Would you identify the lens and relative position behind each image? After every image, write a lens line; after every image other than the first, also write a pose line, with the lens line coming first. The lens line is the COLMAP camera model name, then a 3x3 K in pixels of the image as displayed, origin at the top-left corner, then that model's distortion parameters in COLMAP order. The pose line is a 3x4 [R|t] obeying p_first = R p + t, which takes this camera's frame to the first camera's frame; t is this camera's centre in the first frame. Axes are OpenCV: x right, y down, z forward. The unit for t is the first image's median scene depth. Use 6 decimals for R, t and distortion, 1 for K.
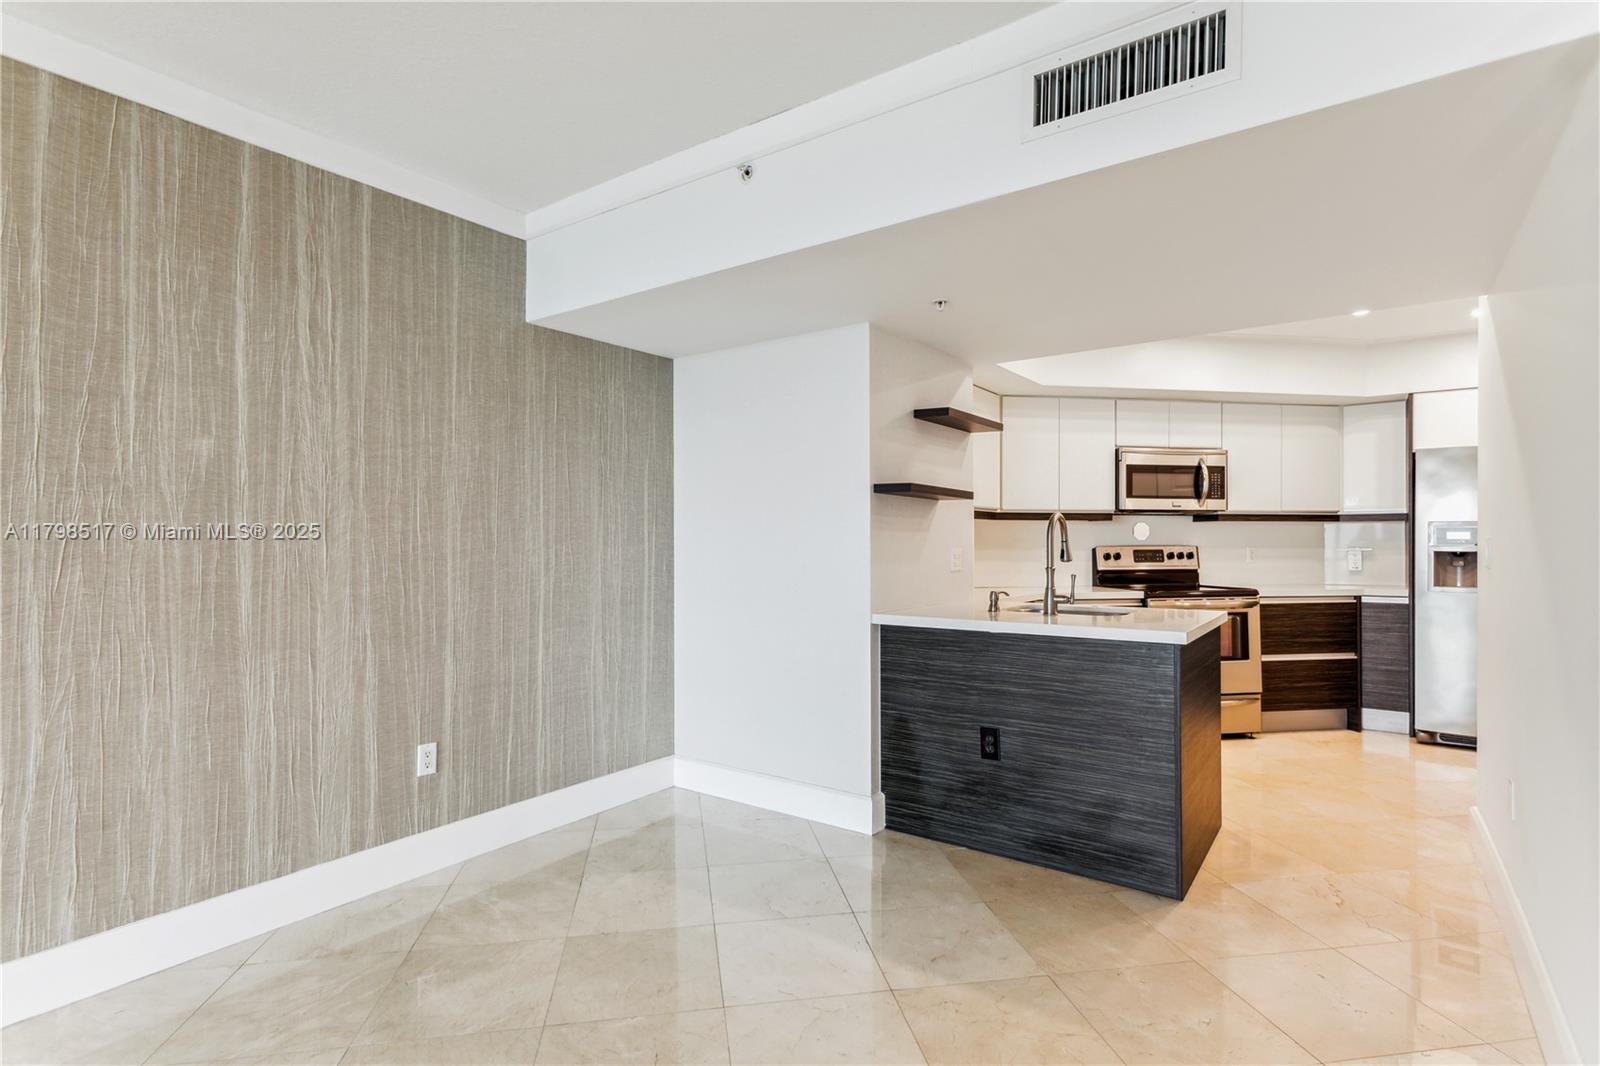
lens RADIAL K [[784.4, 0, 802.8], [0, 784.4, 540.1], [0, 0, 1]] dist [0.003899, 0.001599]
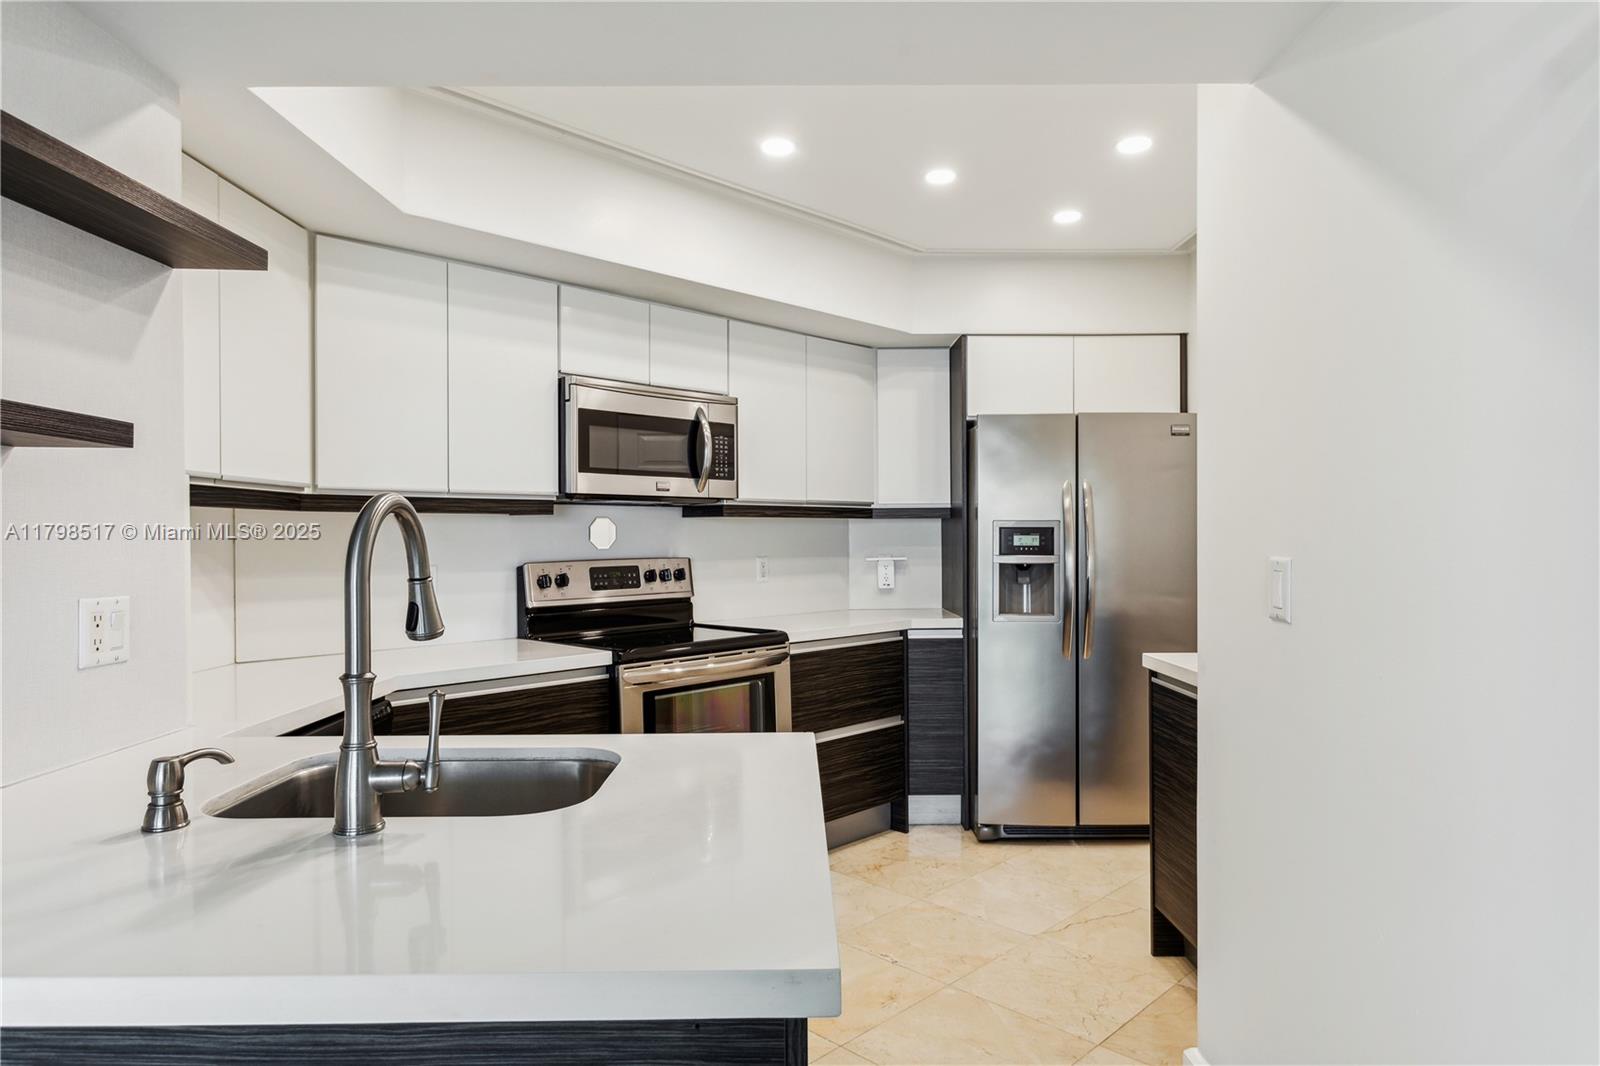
lens RADIAL K [[986.1, 0, 803.4], [0, 986.1, 534.5], [0, 0, 1]] dist [0.010733, 0.002122]
pose [[0.810870, -0.003153, 0.585218, 0.144352], [0.003517, 0.999994, 0.000515, -0.011268], [-0.585216, 0.001641, 0.810876, 0.368410]]
